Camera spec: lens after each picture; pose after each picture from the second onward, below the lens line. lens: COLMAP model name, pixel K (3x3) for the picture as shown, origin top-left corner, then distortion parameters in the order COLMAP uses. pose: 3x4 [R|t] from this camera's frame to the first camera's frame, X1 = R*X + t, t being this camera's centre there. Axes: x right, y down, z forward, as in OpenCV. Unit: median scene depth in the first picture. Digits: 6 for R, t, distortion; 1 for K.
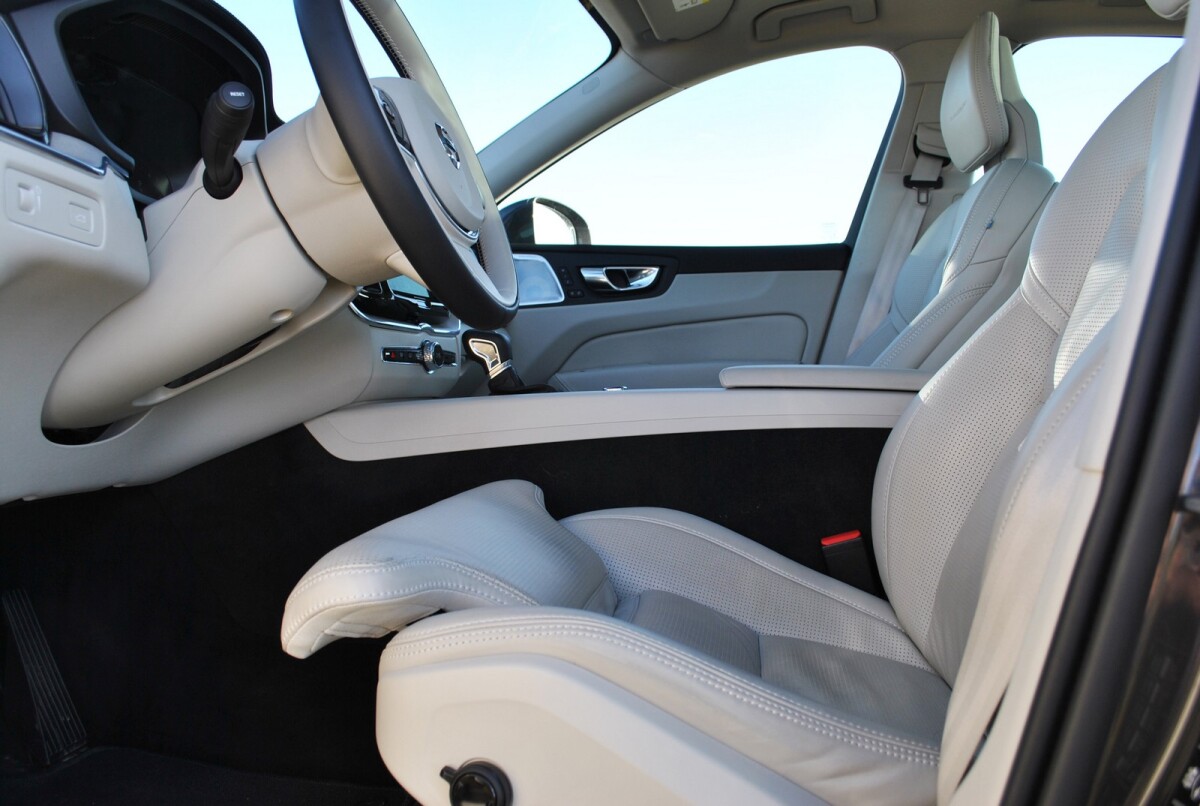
lens RADIAL K [[935.9, 0, 600.0], [0, 935.9, 403.0], [0, 0, 1]] dist [-0.087077, -0.001836]
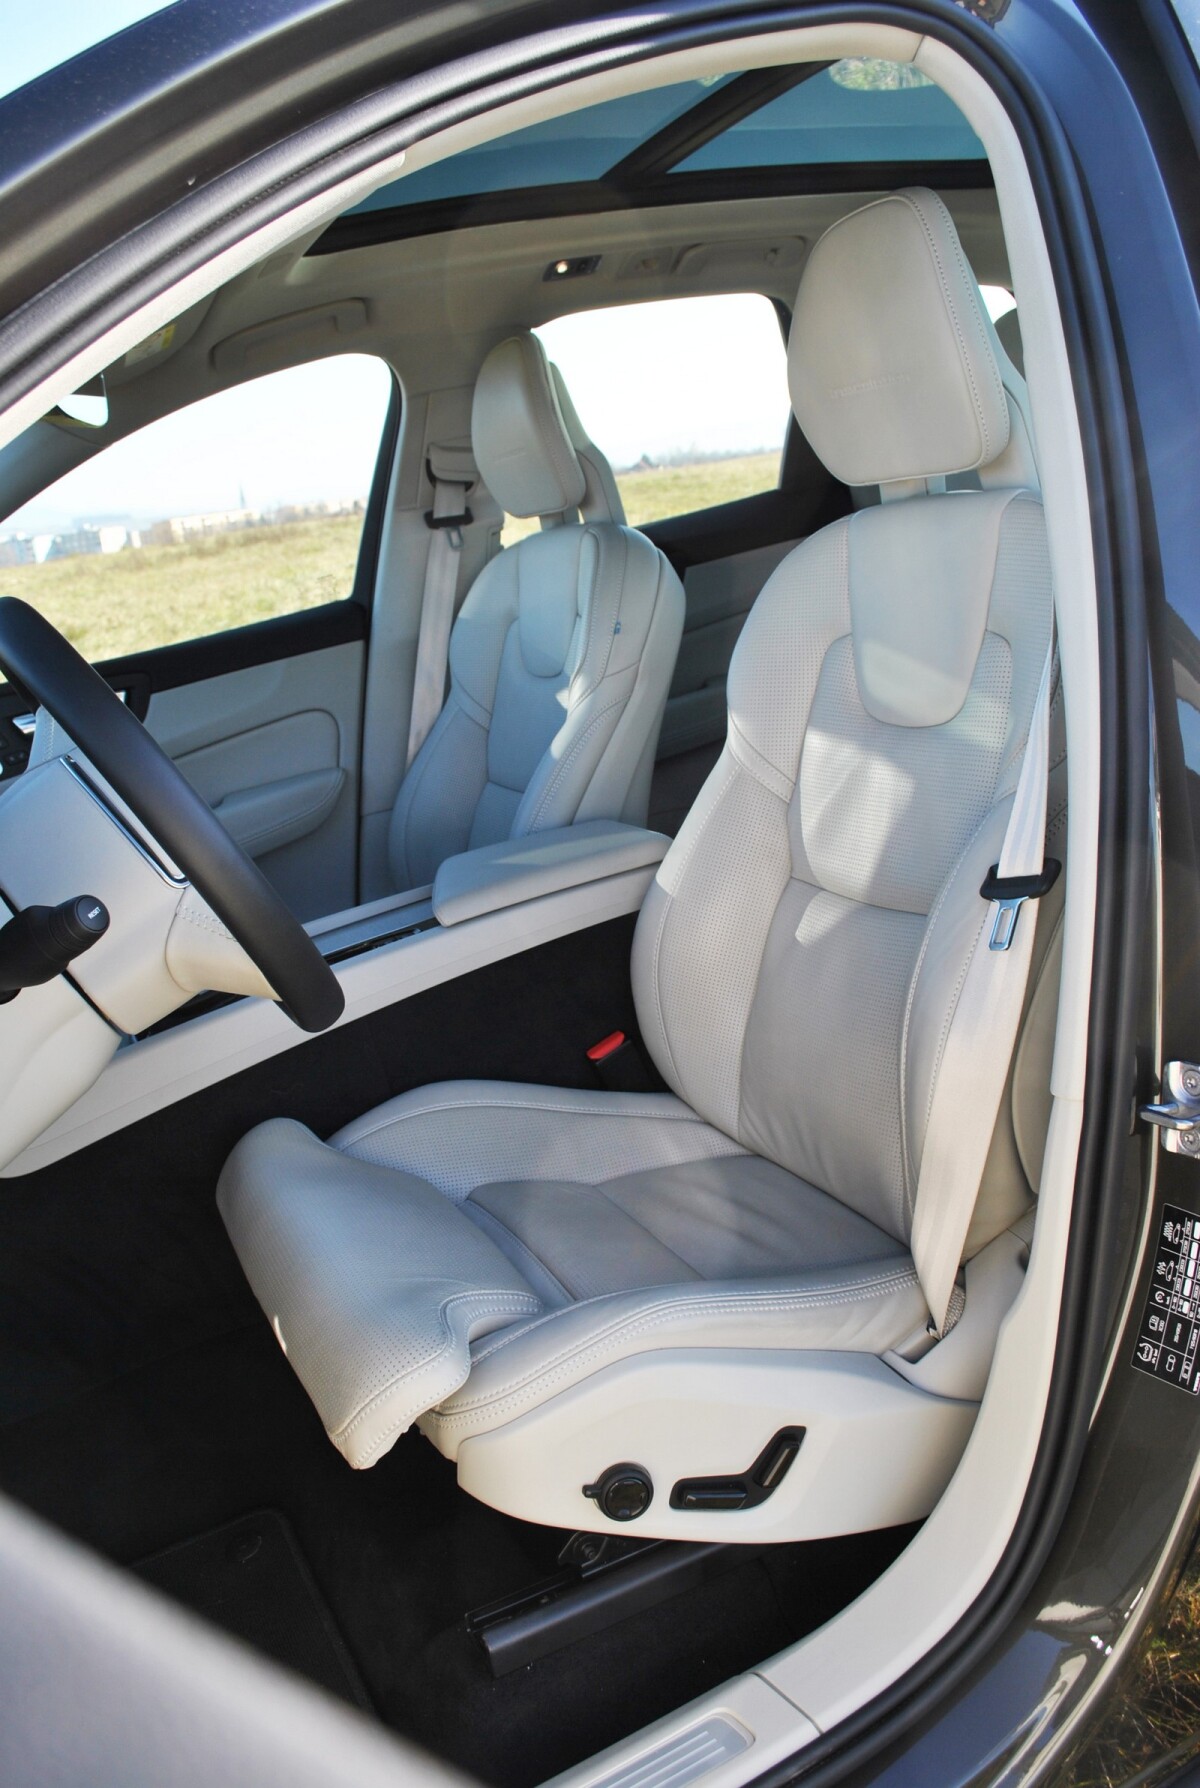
lens RADIAL K [[1394.5, 0, 600.0], [0, 1394.5, 894.0], [0, 0, 1]] dist [-0.087077, -0.001836]
pose [[0.806890, -0.311693, 0.501774, -0.240272], [0.204106, 0.944248, 0.258333, -0.216501], [-0.554320, -0.106031, 0.825522, -0.083139]]
